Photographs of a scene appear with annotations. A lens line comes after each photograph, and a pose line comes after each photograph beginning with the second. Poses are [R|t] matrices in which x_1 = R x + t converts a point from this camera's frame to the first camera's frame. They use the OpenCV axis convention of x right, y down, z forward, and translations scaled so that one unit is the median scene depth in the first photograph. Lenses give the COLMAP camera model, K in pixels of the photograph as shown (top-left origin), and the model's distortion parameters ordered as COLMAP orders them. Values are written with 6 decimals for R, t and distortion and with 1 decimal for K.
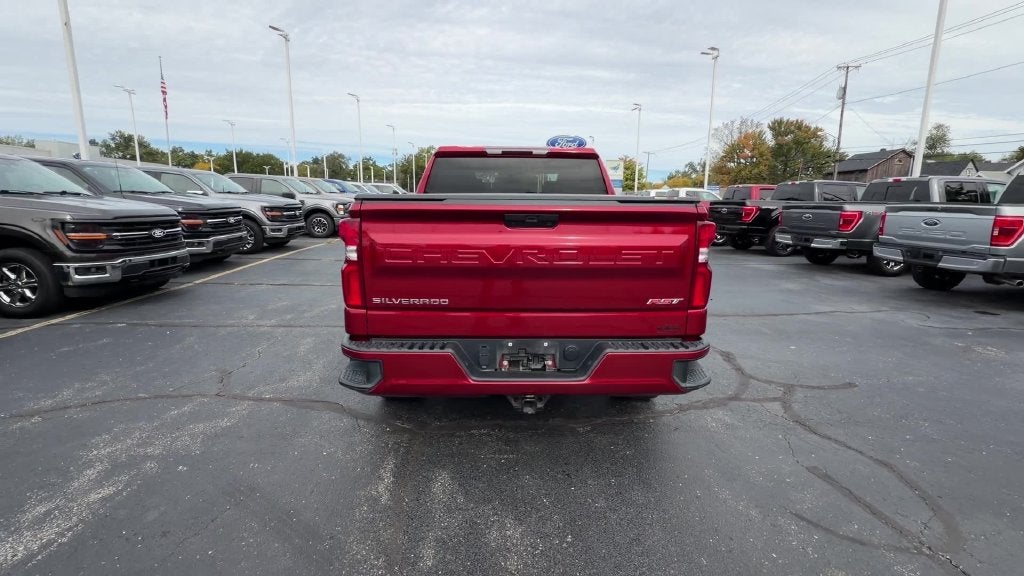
lens RADIAL K [[465.9, 0, 514.2], [0, 465.9, 289.4], [0, 0, 1]] dist [-0.002000, 0.000526]
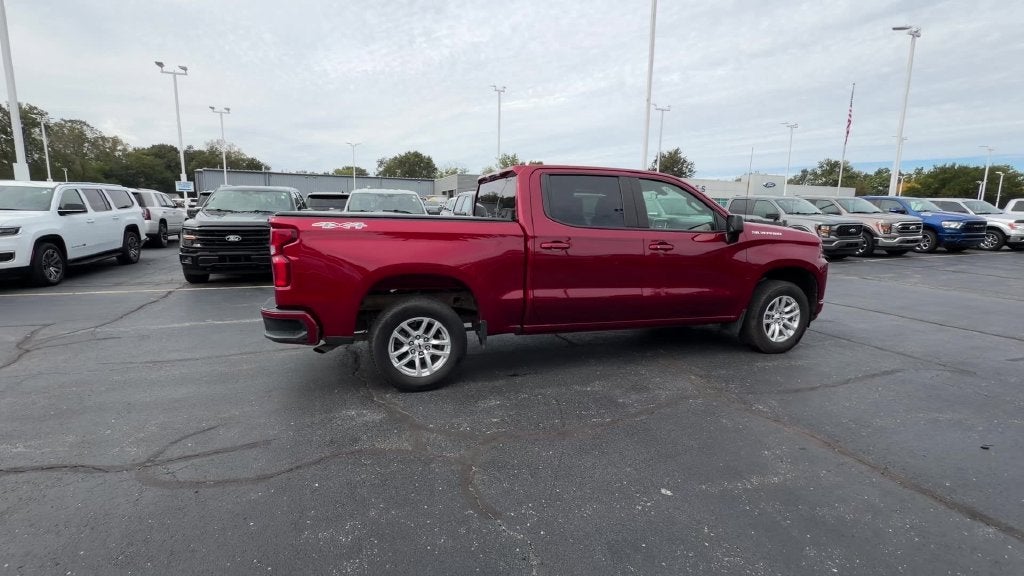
lens RADIAL K [[465.6, 0, 512.0], [0, 465.6, 288.0], [0, 0, 1]] dist [-0.011899, 0.009288]
pose [[0.275984, 0.144137, -0.950293, 0.538433], [-0.189250, 0.977486, 0.093300, -0.062806], [0.942347, 0.154094, 0.297049, 0.339598]]
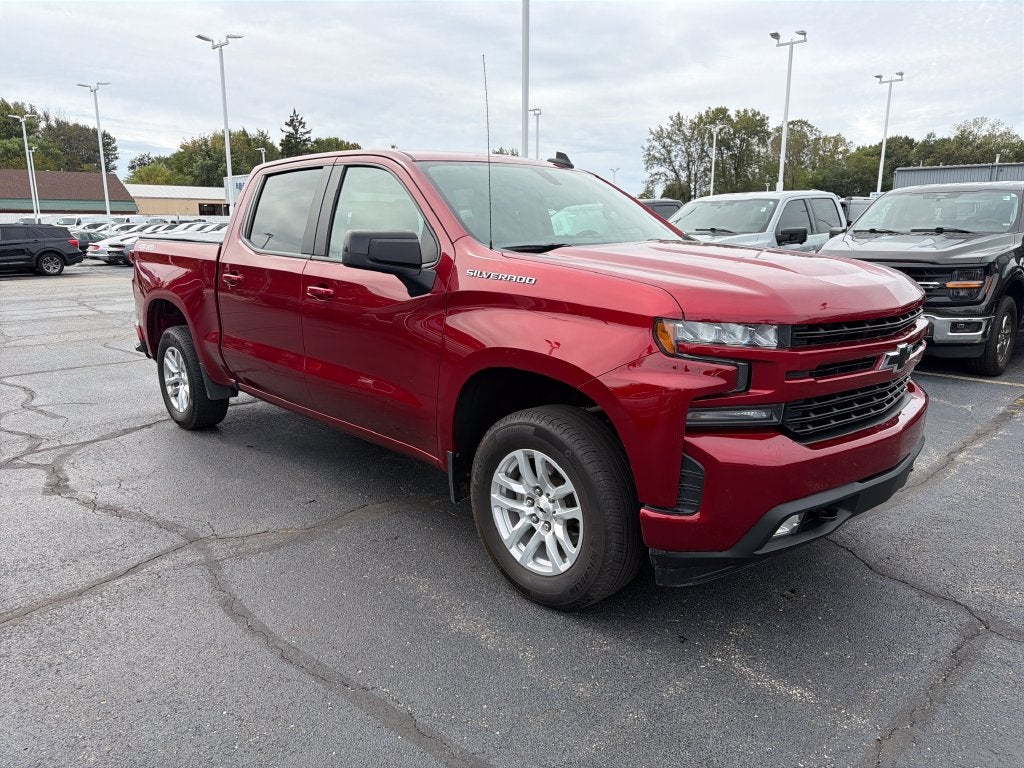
lens RADIAL K [[718.9, 0, 515.1], [0, 718.9, 382.2], [0, 0, 1]] dist [0.049231, -0.065059]
pose [[-0.739205, 0.128489, -0.661111, 0.313139], [-0.130487, 0.935707, 0.327758, -0.191572], [0.660719, 0.328546, -0.674913, 1.003577]]
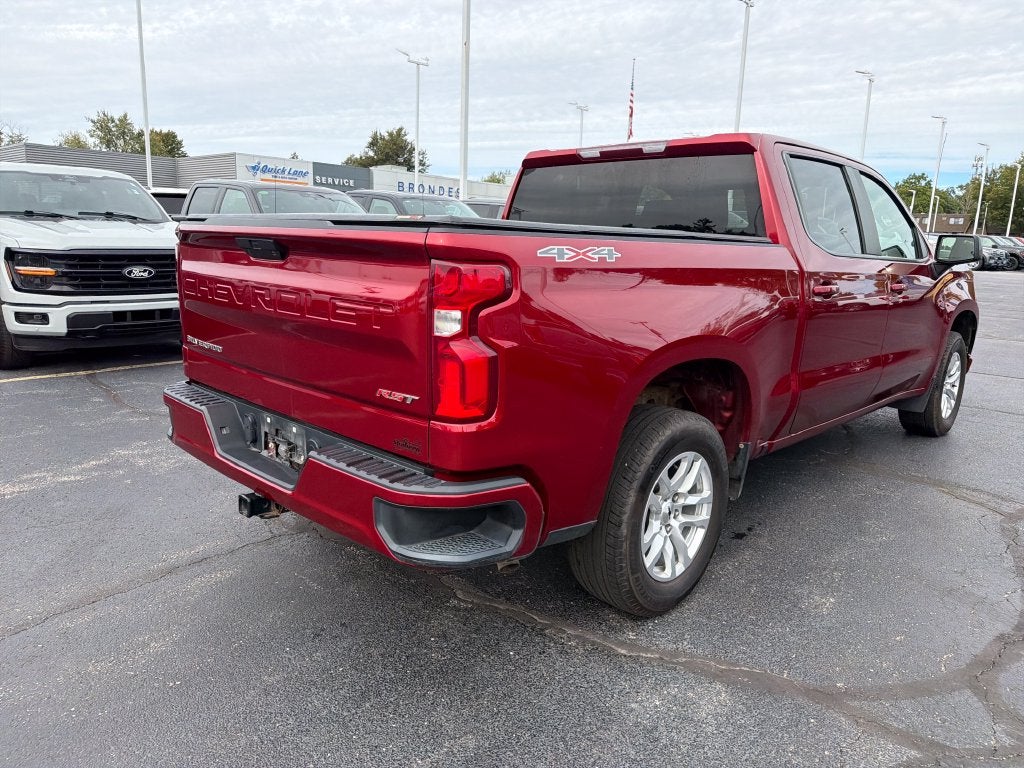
lens RADIAL K [[719.1, 0, 508.3], [0, 719.1, 386.1], [0, 0, 1]] dist [0.051701, -0.071454]
pose [[0.694738, 0.156071, -0.702126, 0.273754], [-0.155023, 0.985723, 0.065718, -0.017659], [0.702358, 0.063189, 0.709014, 0.121386]]
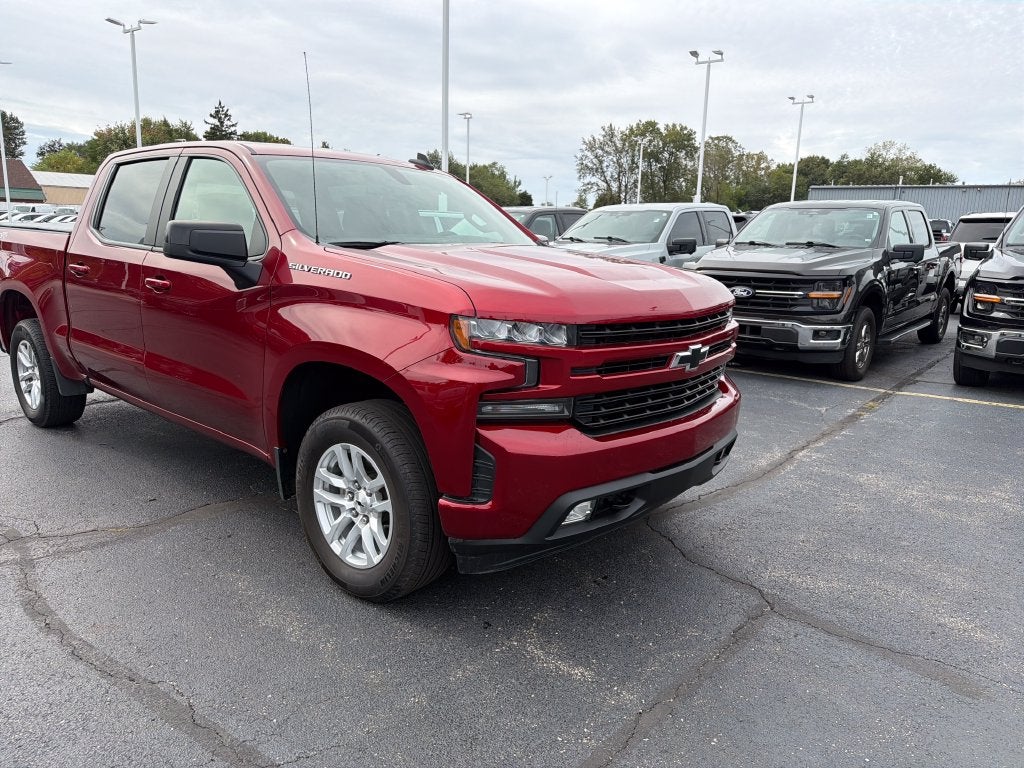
lens RADIAL K [[717.0, 0, 524.4], [0, 717.0, 382.7], [0, 0, 1]] dist [0.045181, -0.054518]
pose [[-0.667456, 0.118330, -0.735188, 0.282454], [-0.173123, 0.935582, 0.307757, -0.198469], [0.724245, 0.332692, -0.603974, 1.045208]]
